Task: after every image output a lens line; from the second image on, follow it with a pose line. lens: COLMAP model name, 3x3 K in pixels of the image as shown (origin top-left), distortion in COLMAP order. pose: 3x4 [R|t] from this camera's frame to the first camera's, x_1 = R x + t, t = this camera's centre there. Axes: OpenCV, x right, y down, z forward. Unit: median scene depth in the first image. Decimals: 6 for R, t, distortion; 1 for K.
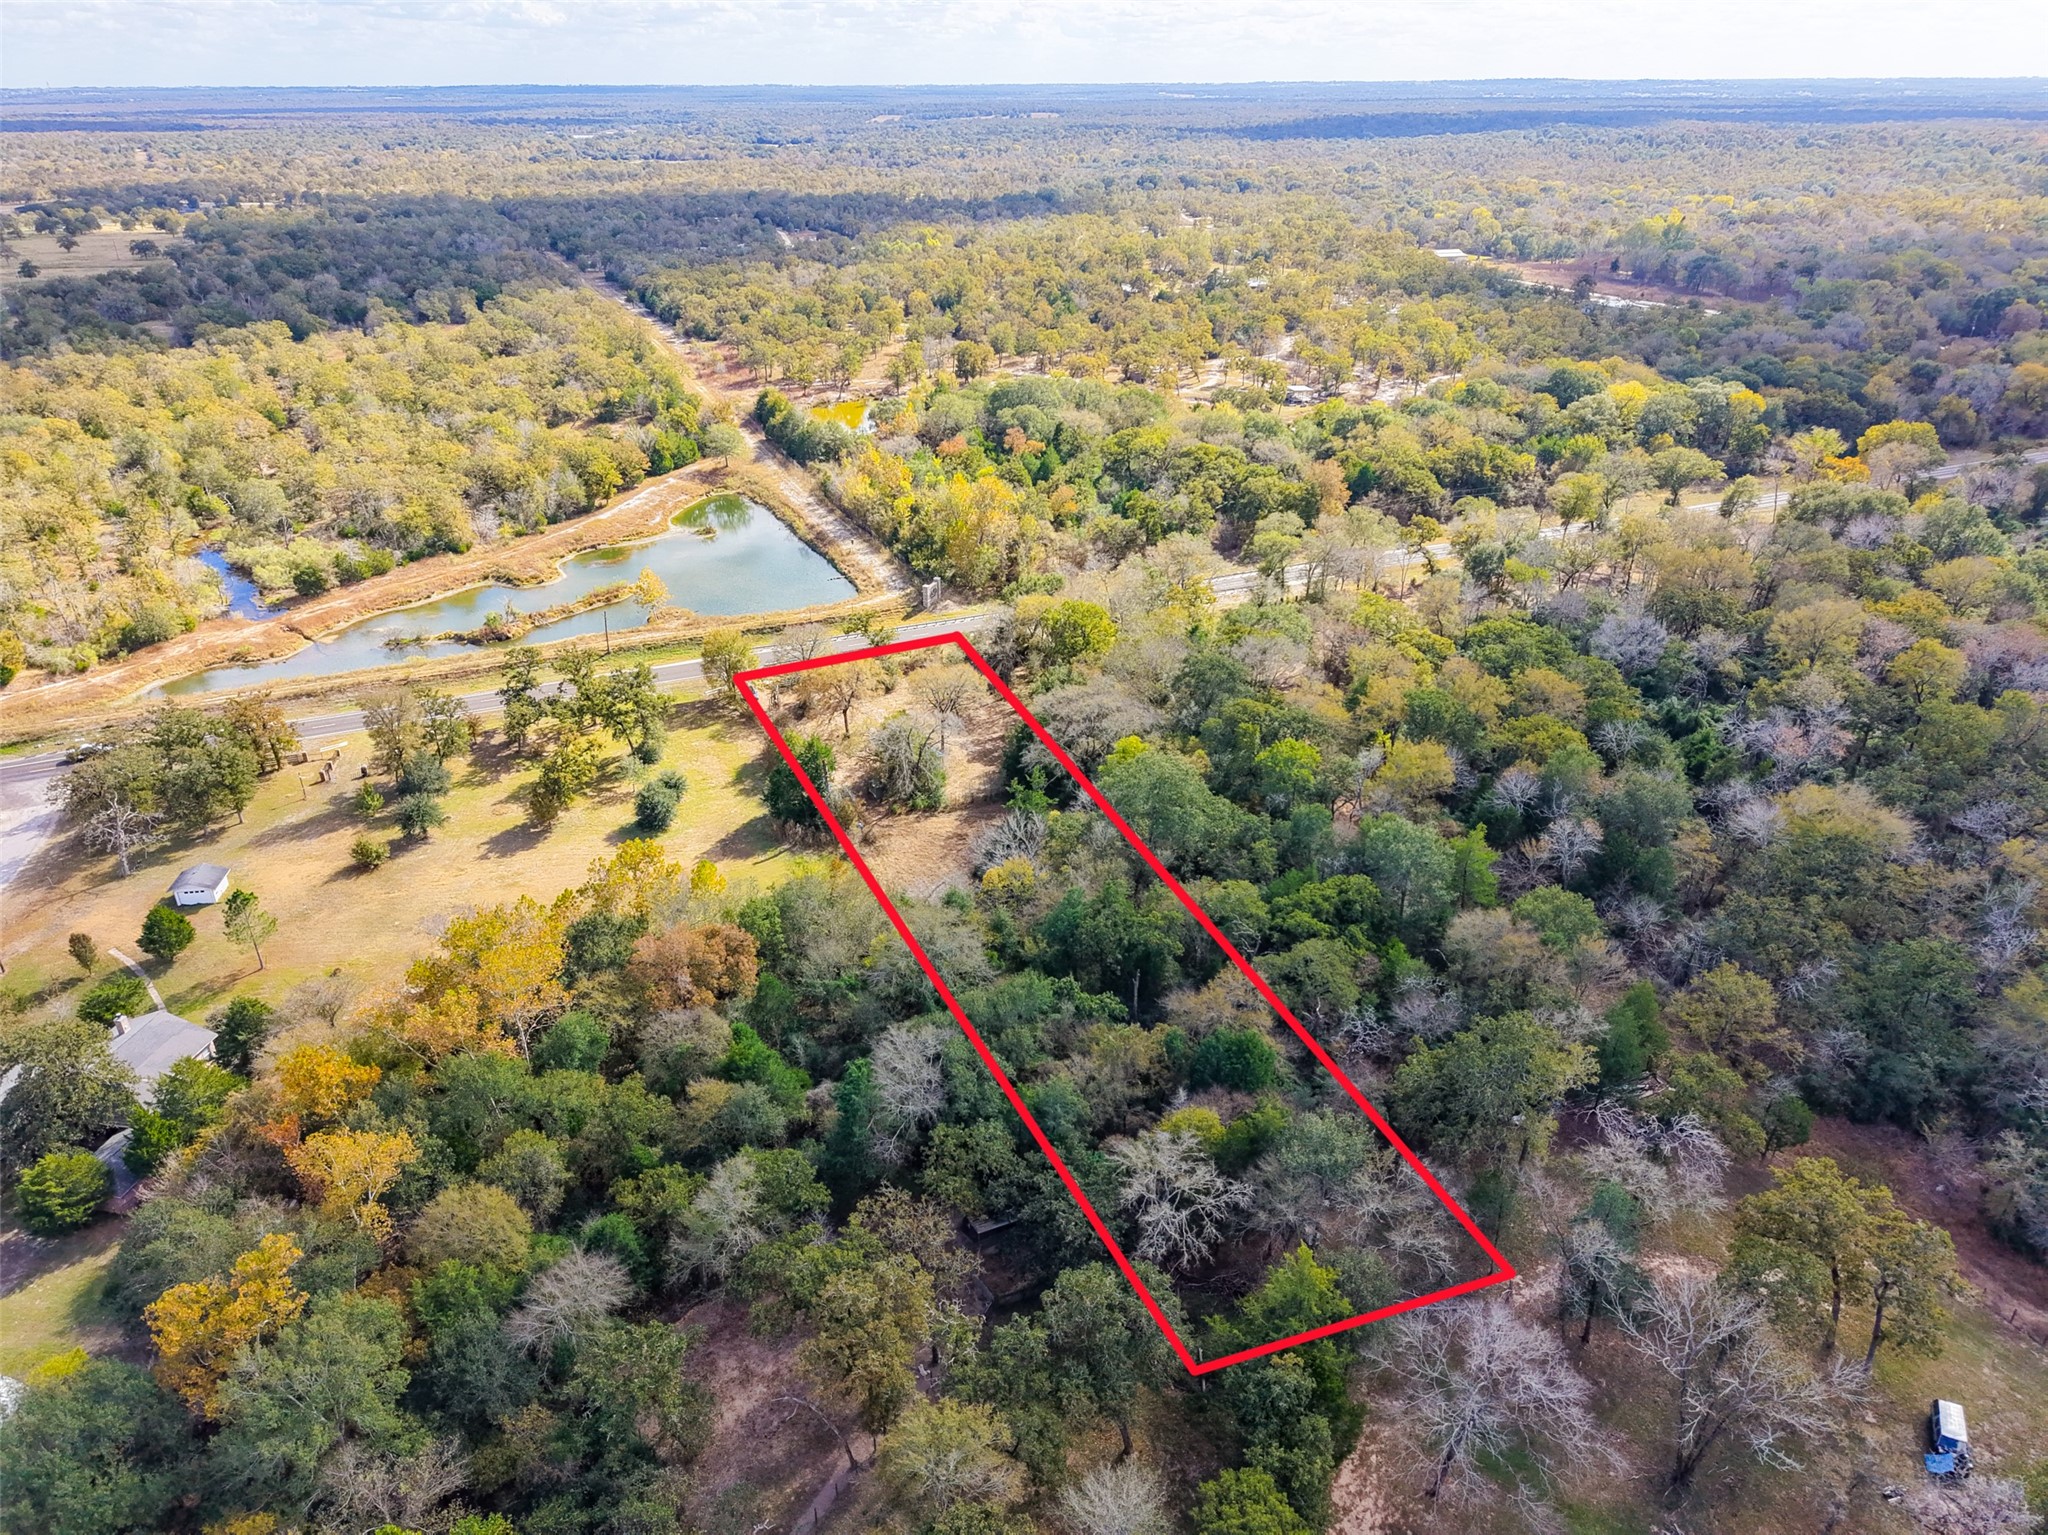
lens RADIAL K [[1365.4, 0, 1022.8], [0, 1365.4, 771.3], [0, 0, 1]] dist [0.032681, -0.031961]
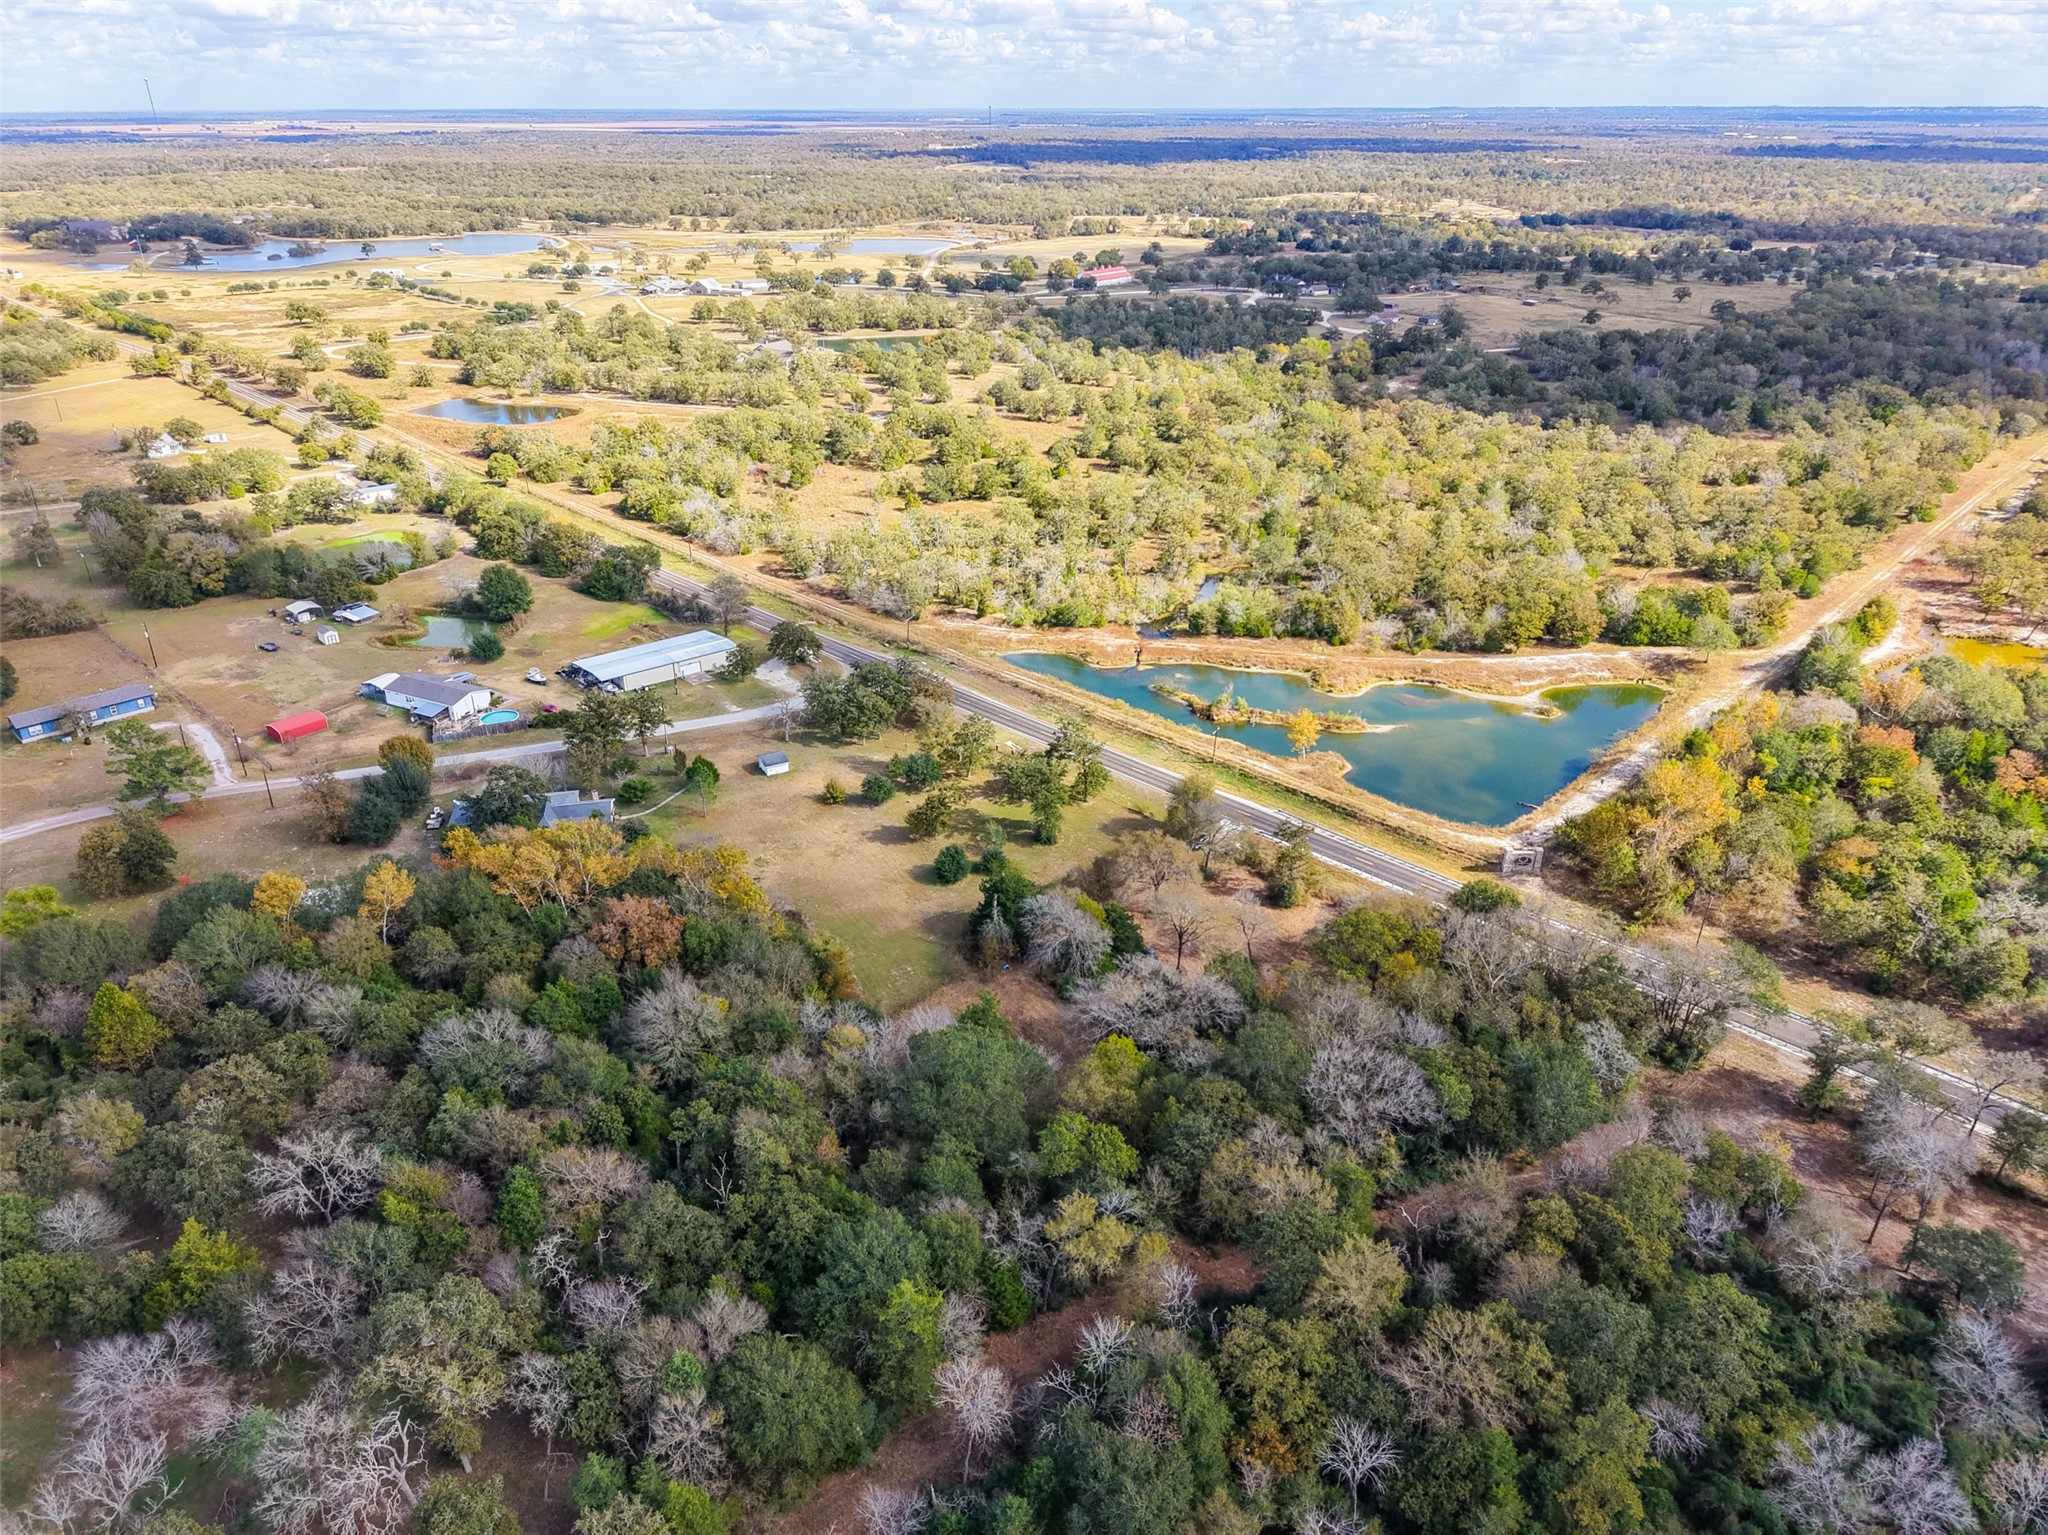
lens RADIAL K [[1365.4, 0, 1022.8], [0, 1365.4, 771.3], [0, 0, 1]] dist [0.032681, -0.031961]
pose [[0.362674, 0.410946, -0.836415, 0.441757], [-0.418459, 0.873763, 0.247850, -0.224714], [0.832682, 0.260117, 0.488855, 0.258611]]
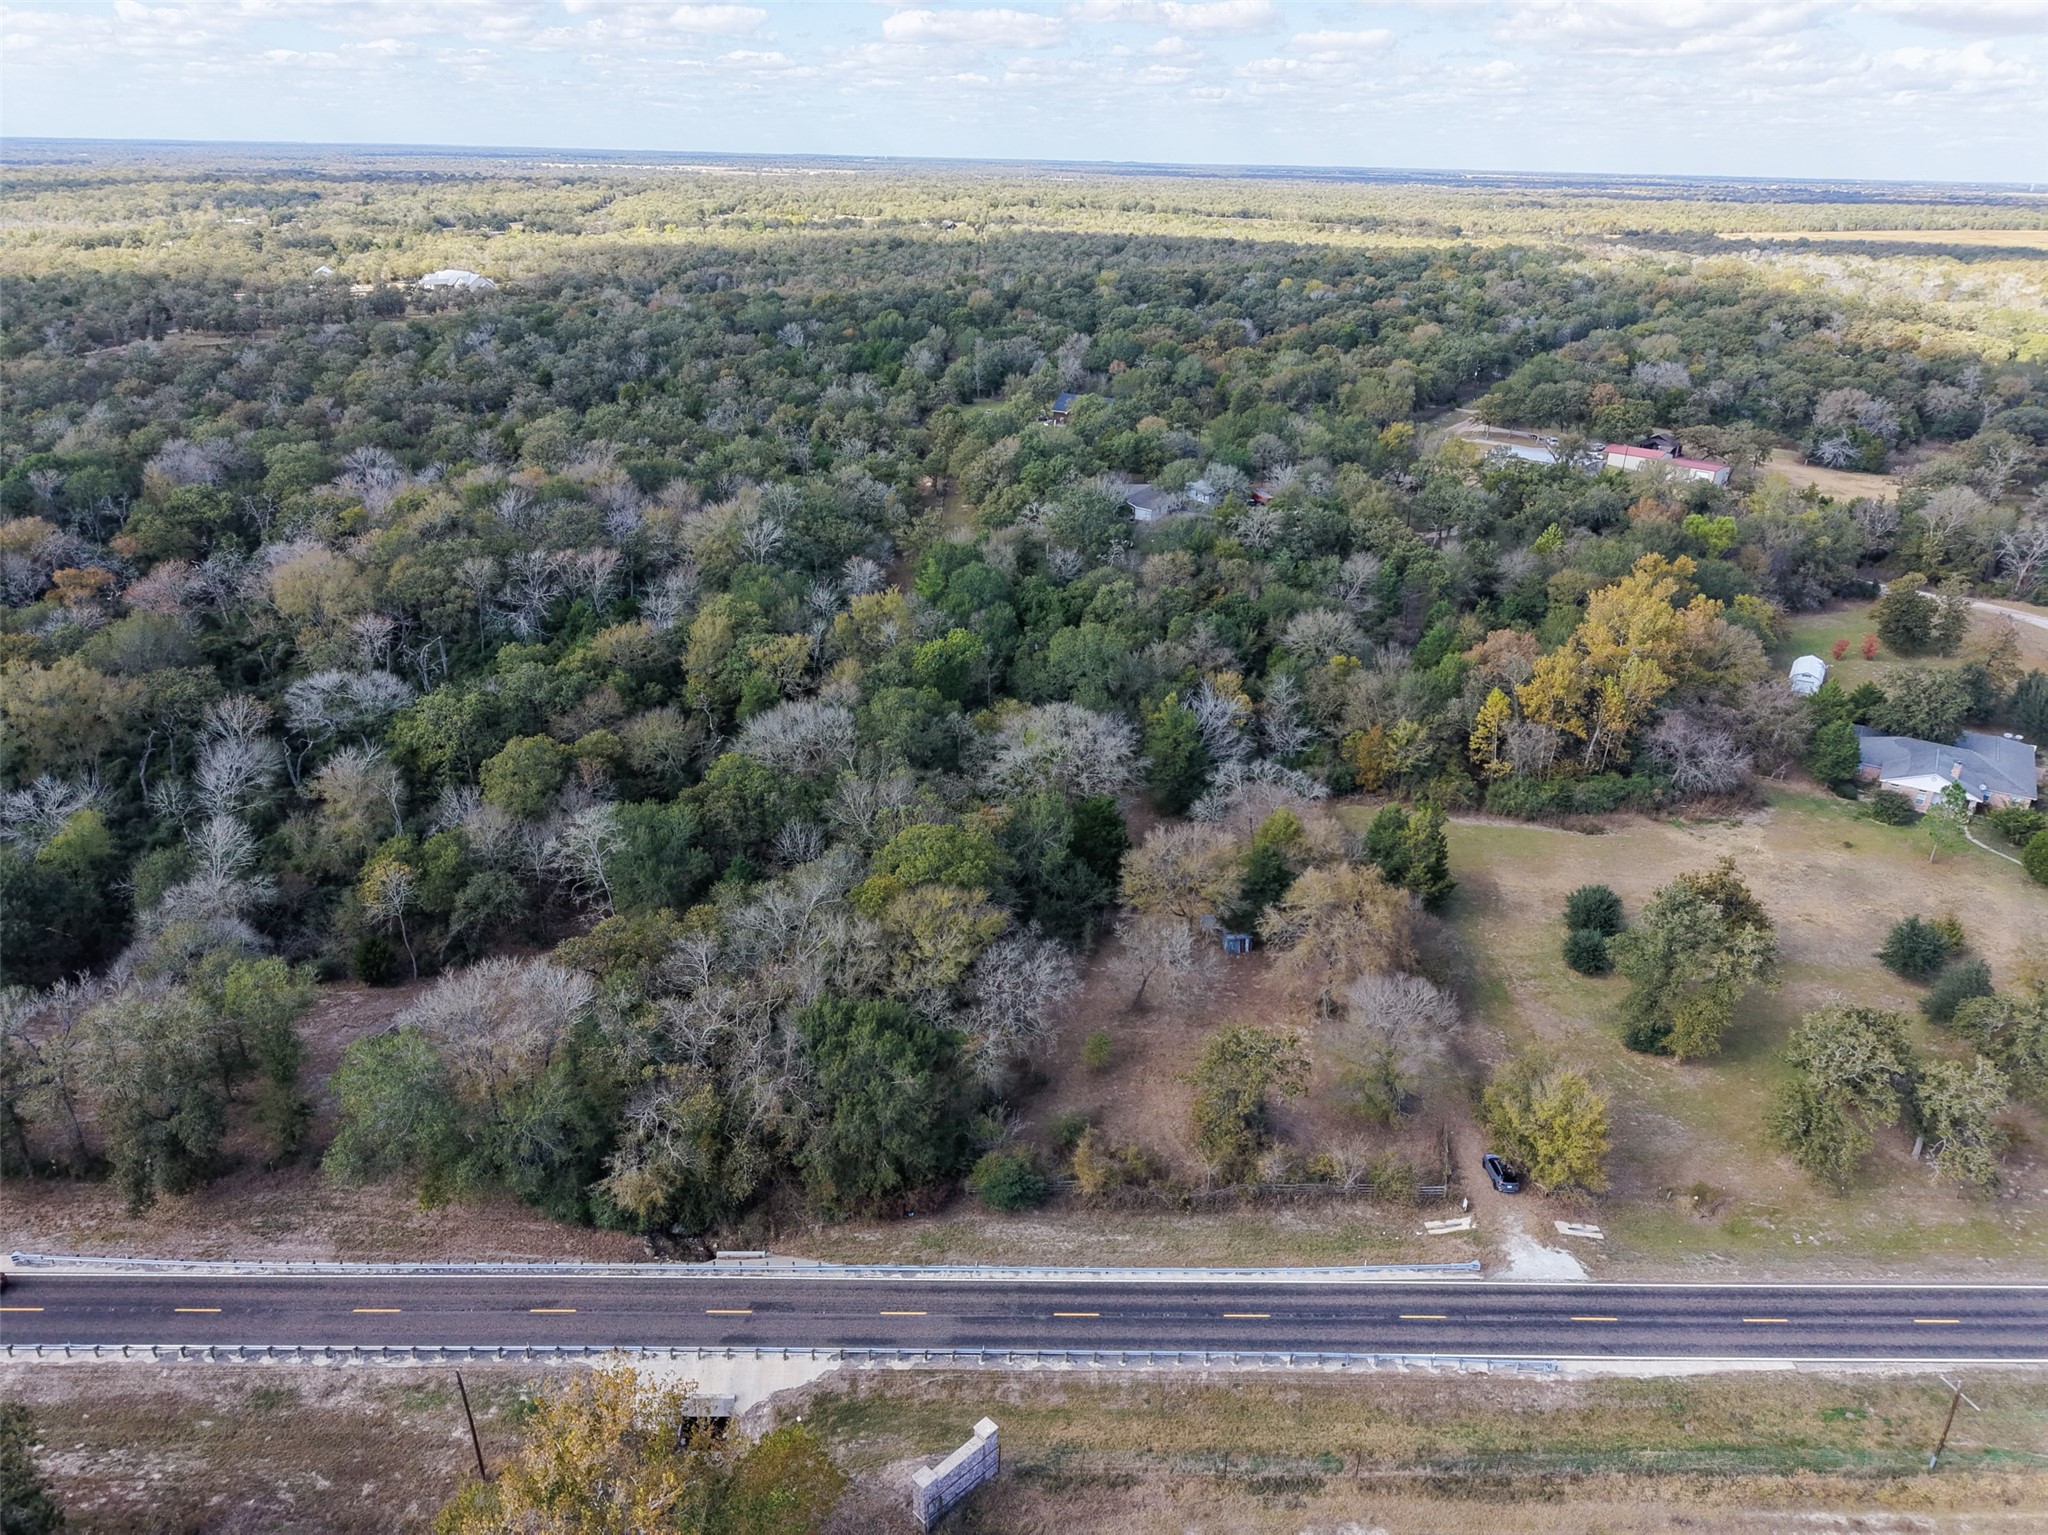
lens RADIAL K [[1362.0, 0, 1013.4], [0, 1362.0, 772.2], [0, 0, 1]] dist [0.027773, -0.023908]
pose [[-0.913341, -0.178390, 0.366041, -0.140152], [0.169526, 0.650737, 0.740137, -0.398540], [-0.370229, 0.738050, -0.564103, 0.898567]]
